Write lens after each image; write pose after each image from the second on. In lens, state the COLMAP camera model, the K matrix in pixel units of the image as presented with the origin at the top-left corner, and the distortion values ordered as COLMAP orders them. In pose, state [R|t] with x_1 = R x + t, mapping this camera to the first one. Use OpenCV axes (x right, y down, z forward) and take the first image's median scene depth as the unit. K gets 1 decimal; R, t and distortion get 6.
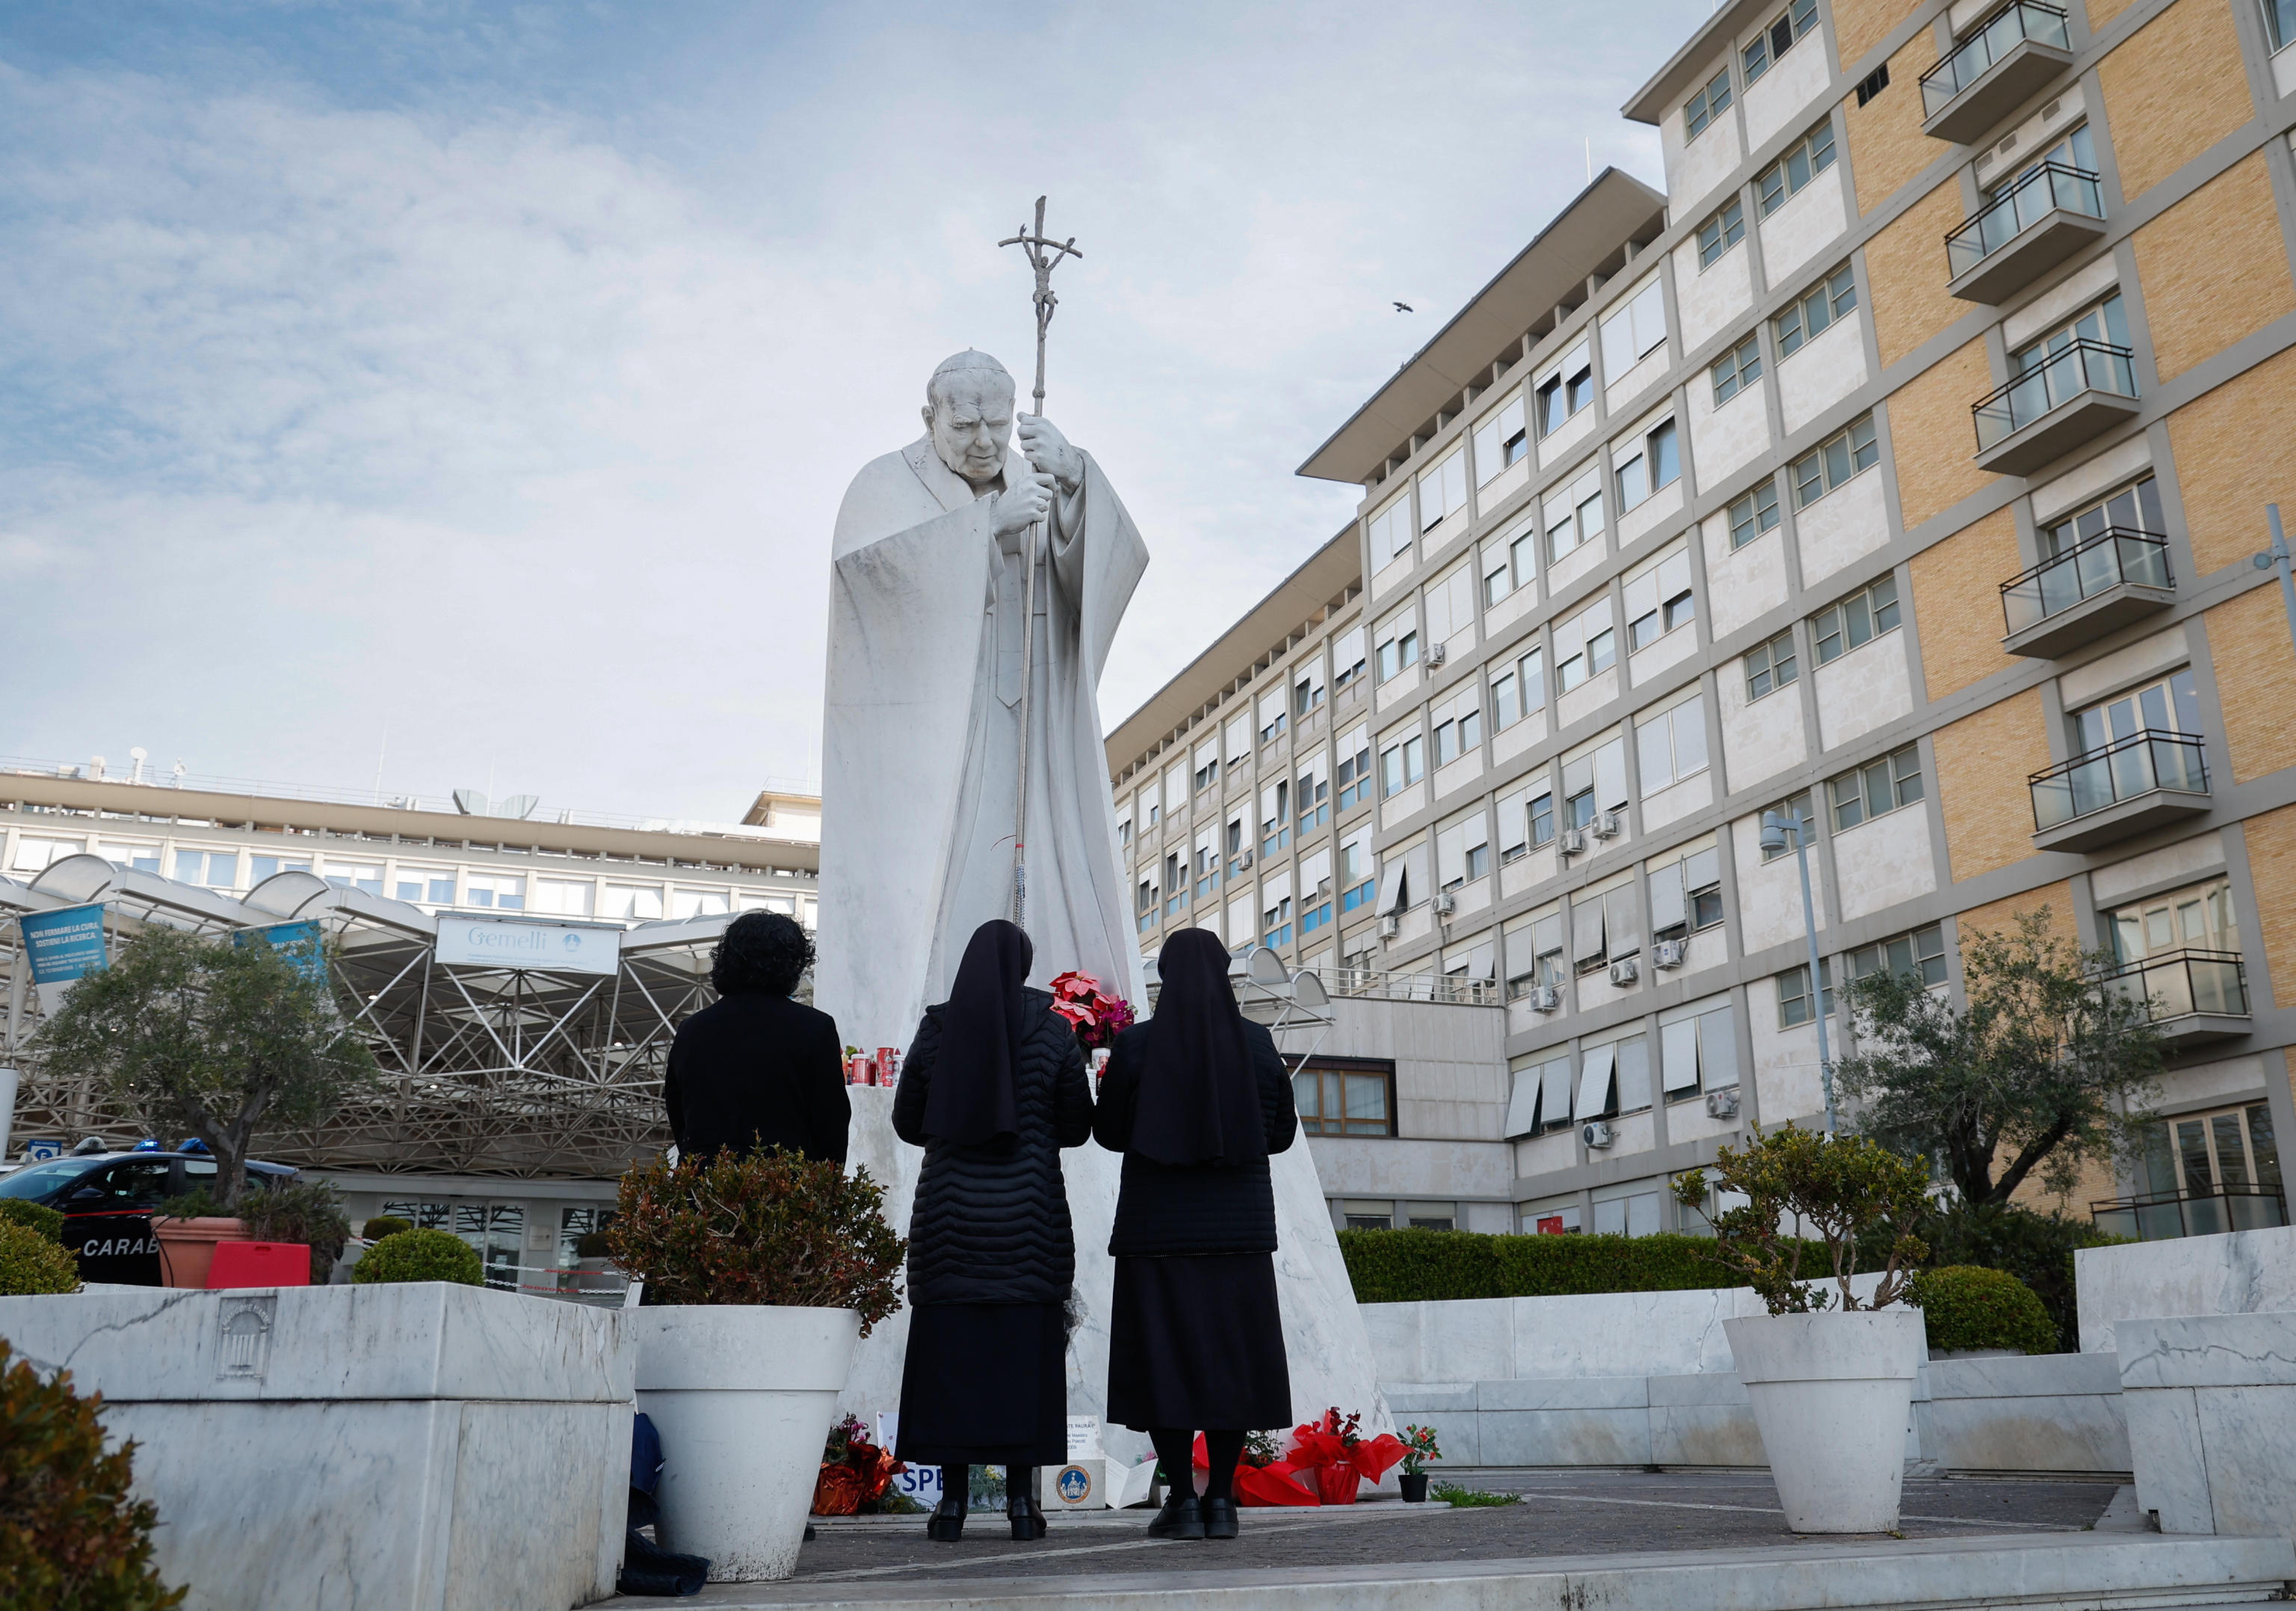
lens RADIAL K [[2110.4, 0, 1226.8], [0, 2110.4, 691.3], [0, 0, 1]] dist [-0.048596, 0.000000]
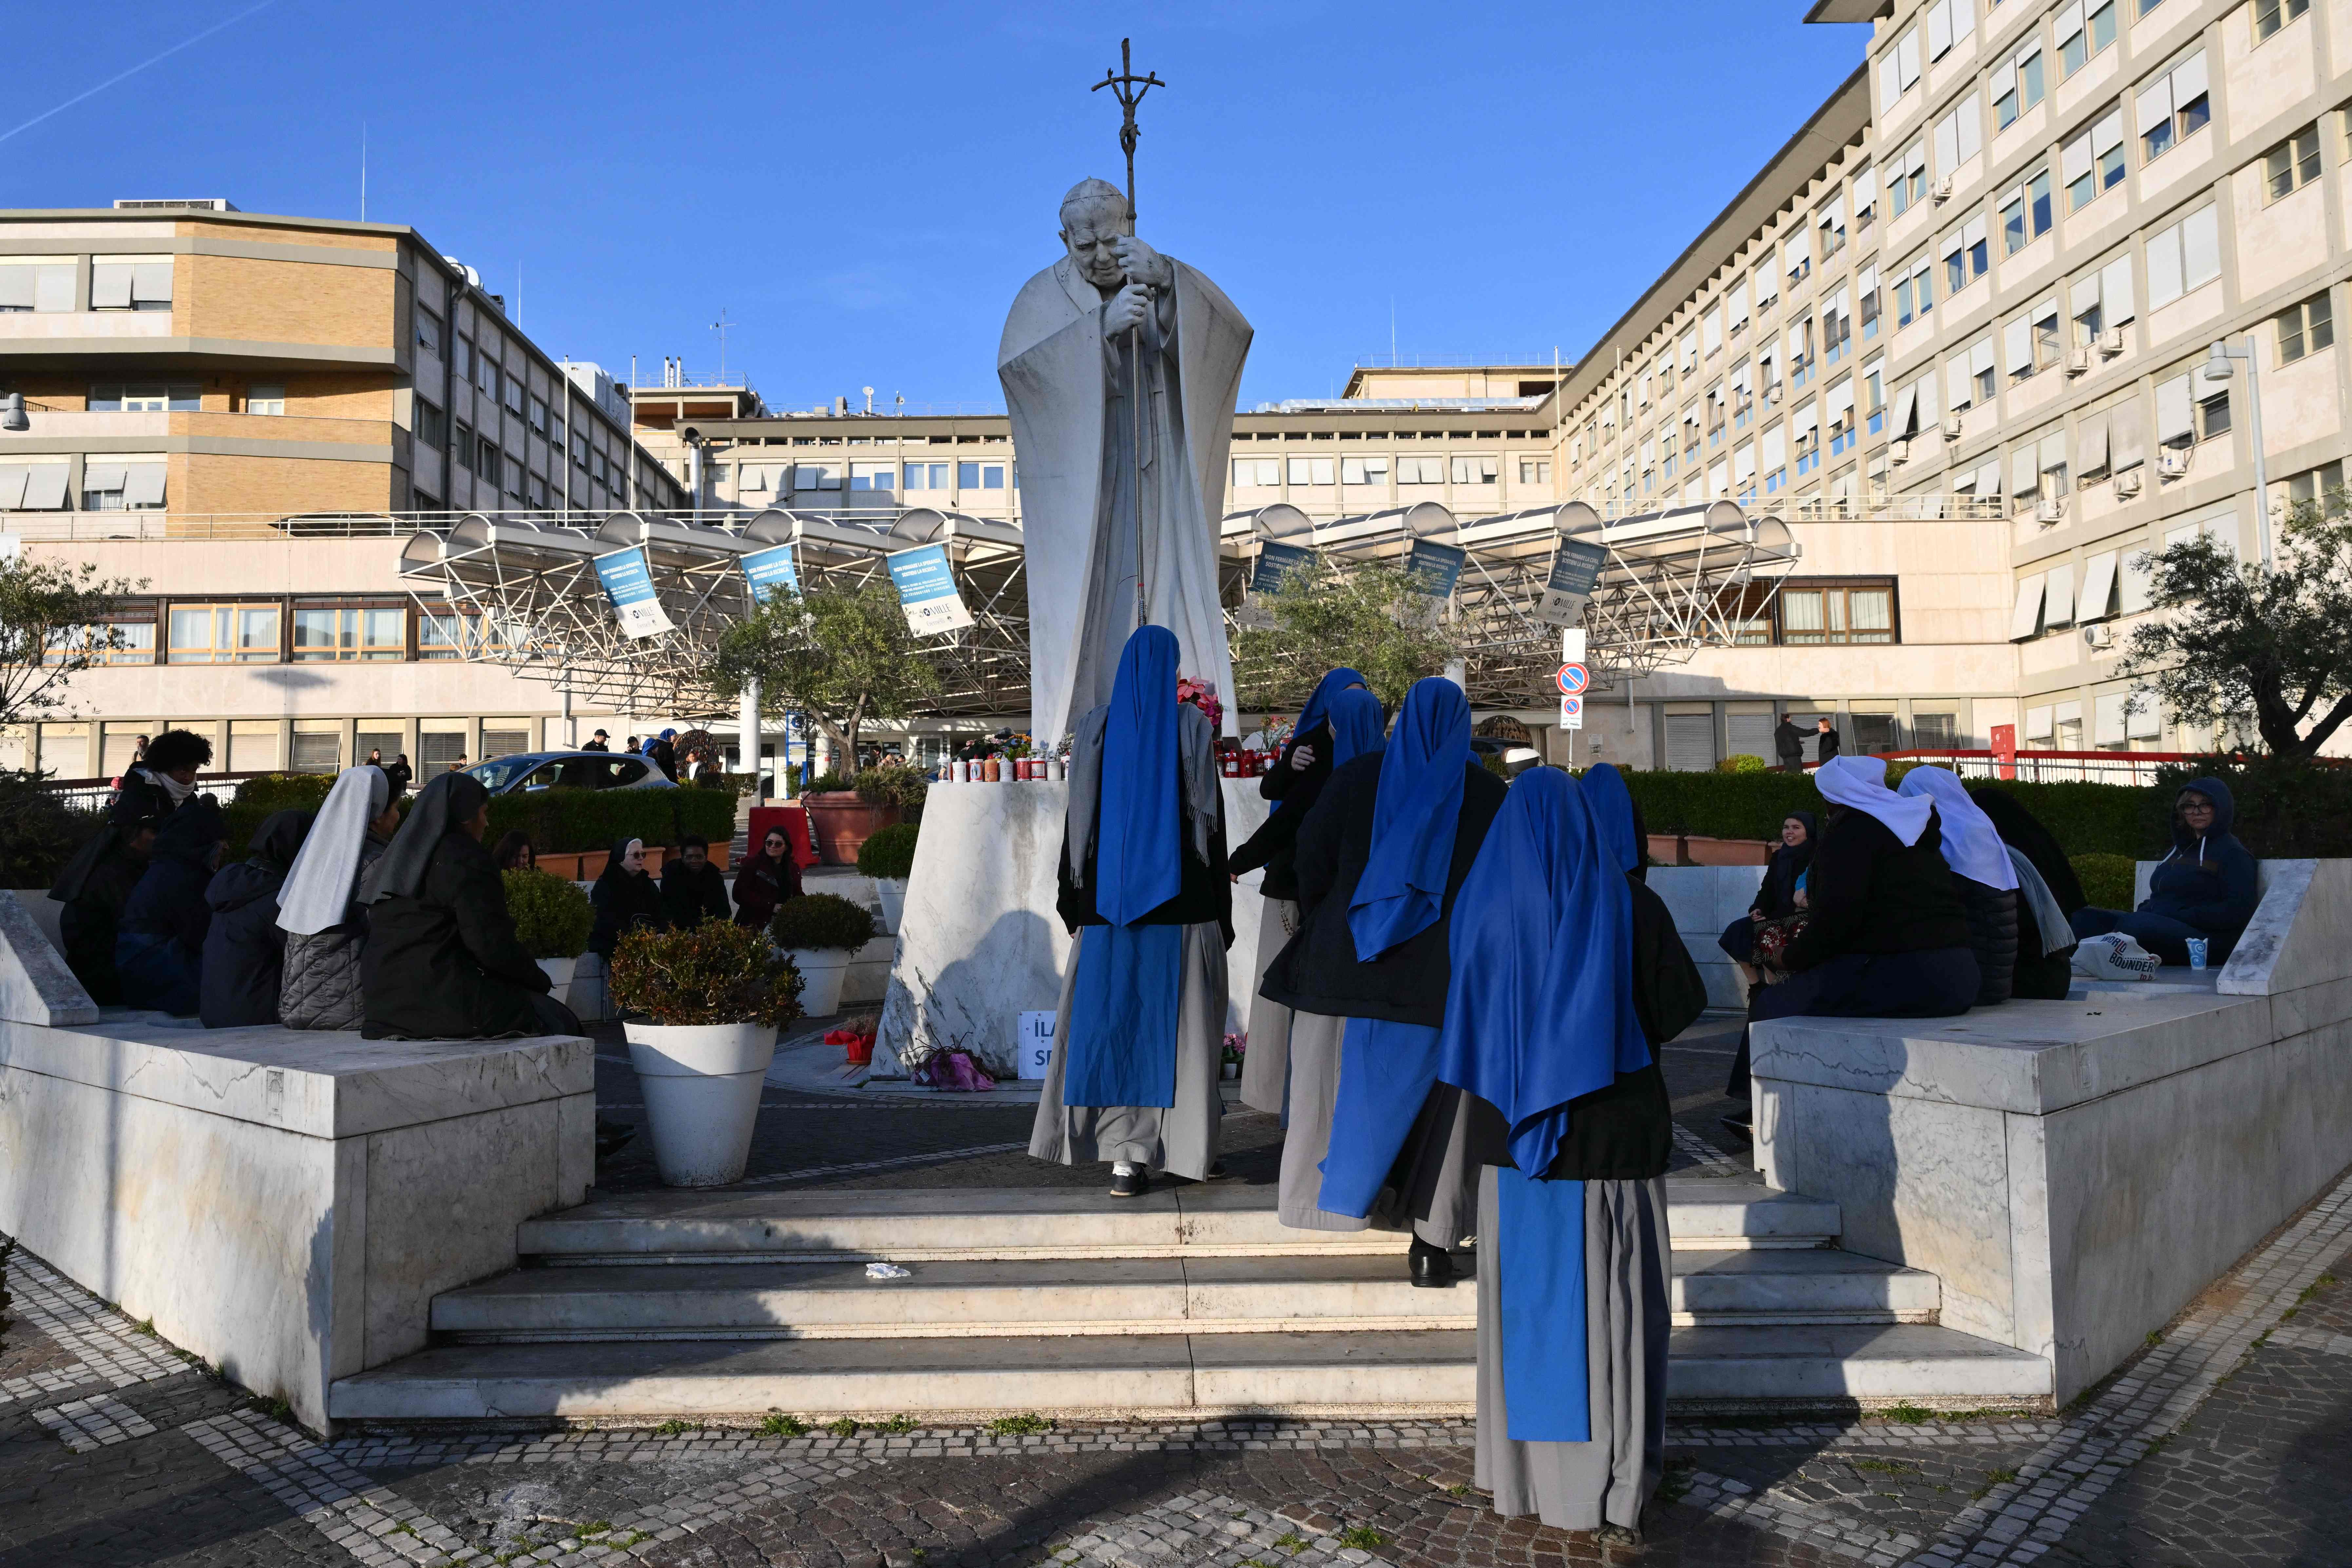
lens RADIAL K [[1781.0, 0, 1135.0], [0, 1781.0, 738.4], [0, 0, 1]] dist [-0.003571, 0.002361]
pose [[0.934682, -0.024133, -0.354666, 0.042720], [0.115435, 0.964232, 0.238605, -0.014619], [0.336222, -0.263960, 0.904035, -0.003827]]
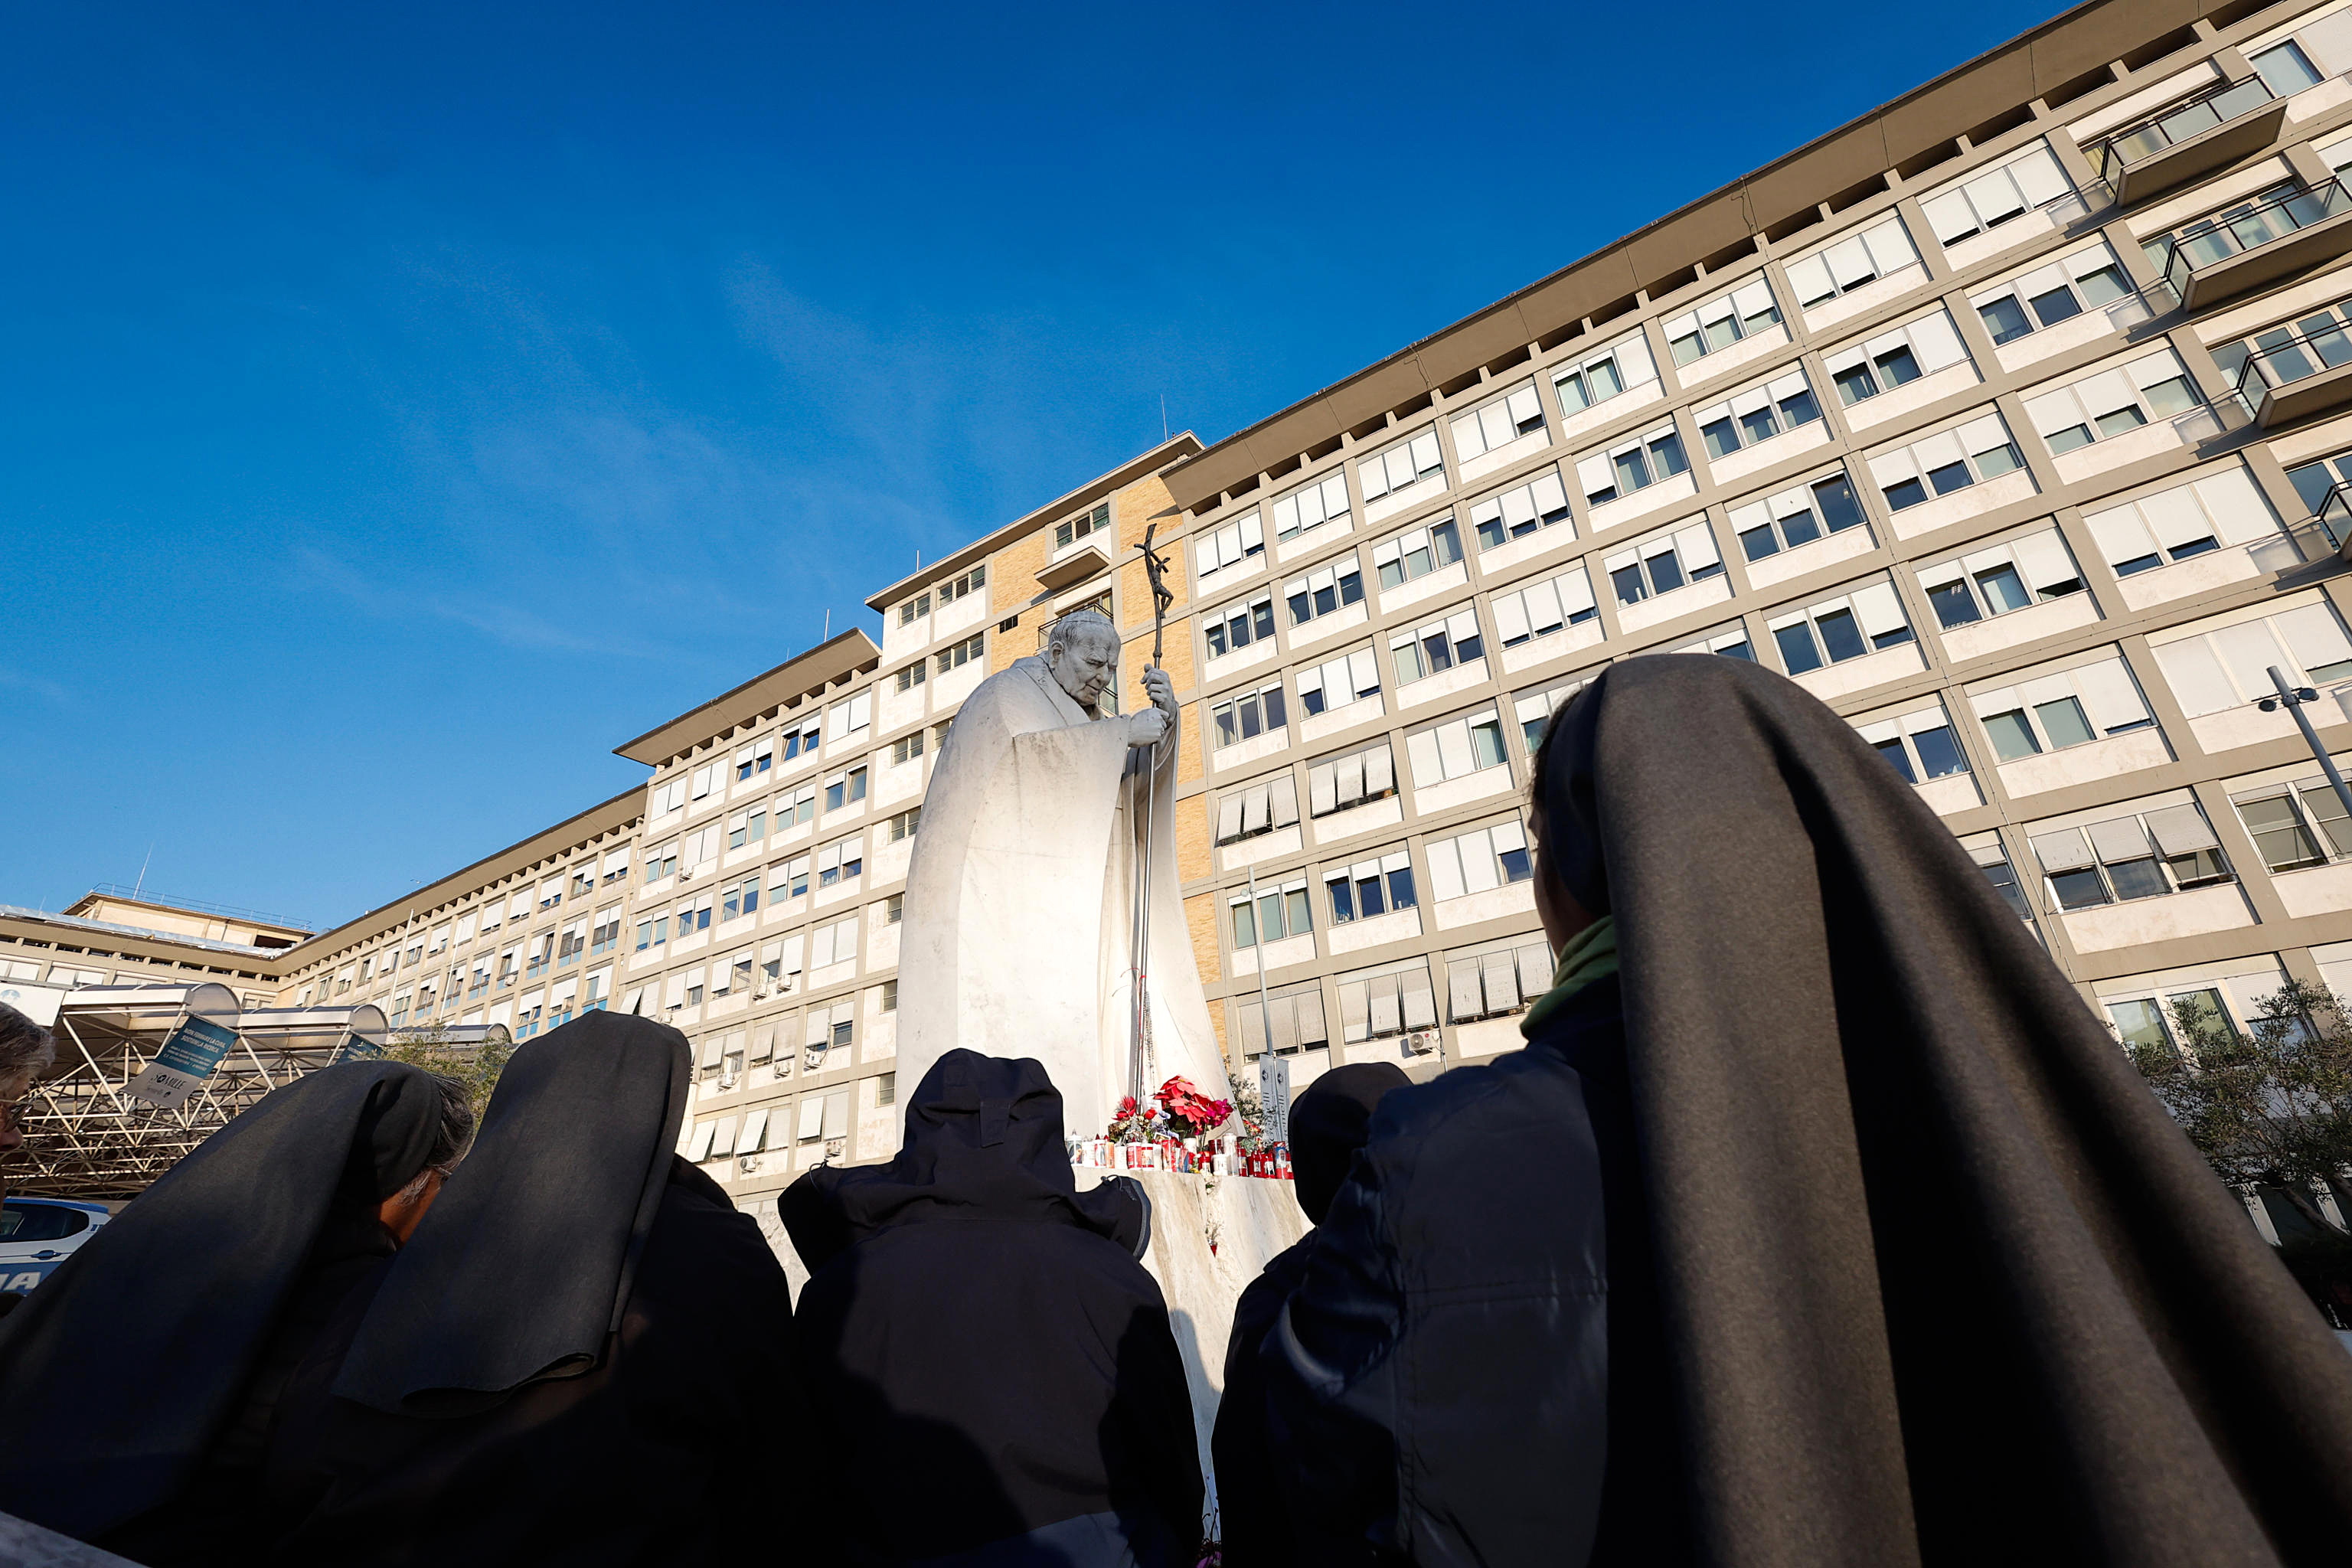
lens RADIAL K [[1080.4, 0, 1183.3], [0, 1080.4, 804.0], [0, 0, 1]] dist [-0.003032, 0.000128]
pose [[0.823927, 0.191901, 0.533215, -0.066249], [-0.131516, 0.979981, -0.149471, 0.009272], [-0.551224, 0.053027, 0.832670, 0.060102]]
